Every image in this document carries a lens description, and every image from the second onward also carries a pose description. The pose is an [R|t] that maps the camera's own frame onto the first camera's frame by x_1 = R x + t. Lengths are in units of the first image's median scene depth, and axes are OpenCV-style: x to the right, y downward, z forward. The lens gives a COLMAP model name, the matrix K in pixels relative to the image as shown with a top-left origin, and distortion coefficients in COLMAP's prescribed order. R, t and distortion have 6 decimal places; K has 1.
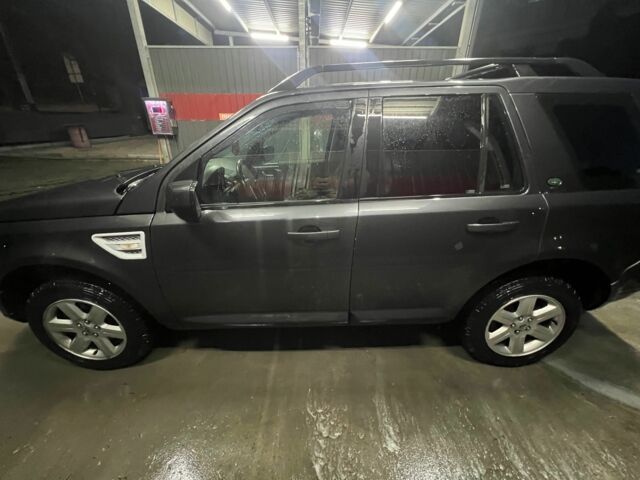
lens RADIAL K [[258.9, 0, 320.0], [0, 258.9, 242.5], [0, 0, 1]] dist [0.000212, 0.000918]
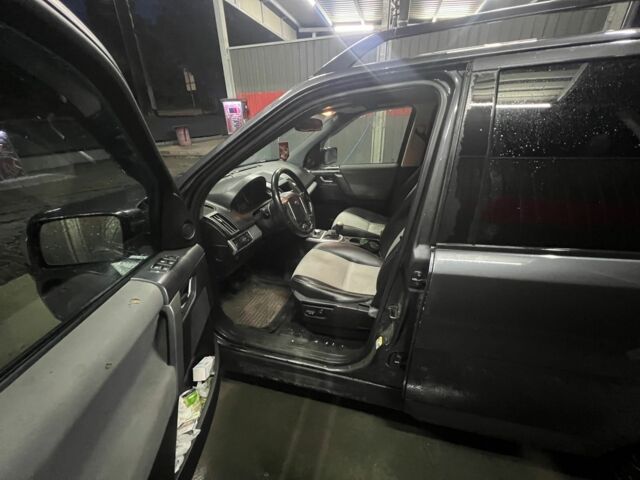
lens RADIAL K [[258.9, 0, 318.4], [0, 258.9, 240.8], [0, 0, 1]] dist [0.000212, 0.000918]
pose [[0.959712, 0.091343, -0.265724, 0.012997], [-0.088876, 0.995814, 0.021319, -0.051332], [0.266559, 0.003156, 0.963813, 0.106544]]
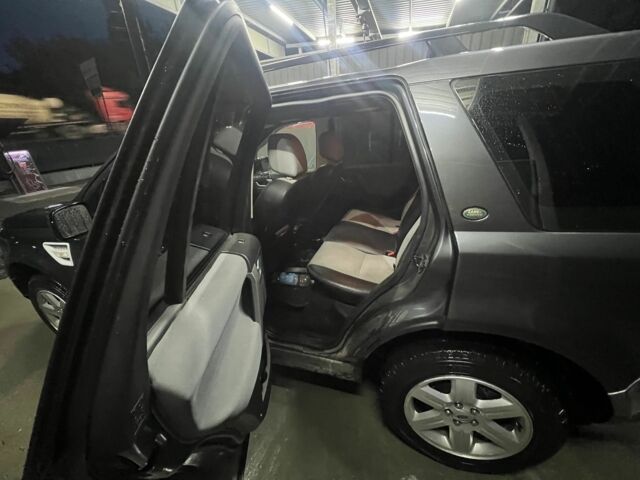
lens RADIAL K [[258.9, 0, 314.4], [0, 258.9, 243.0], [0, 0, 1]] dist [0.000212, 0.000918]
pose [[0.941326, 0.075046, -0.329050, 0.234725], [-0.076121, 0.997052, 0.009635, -0.044037], [0.328803, 0.015978, 0.944263, 0.084023]]
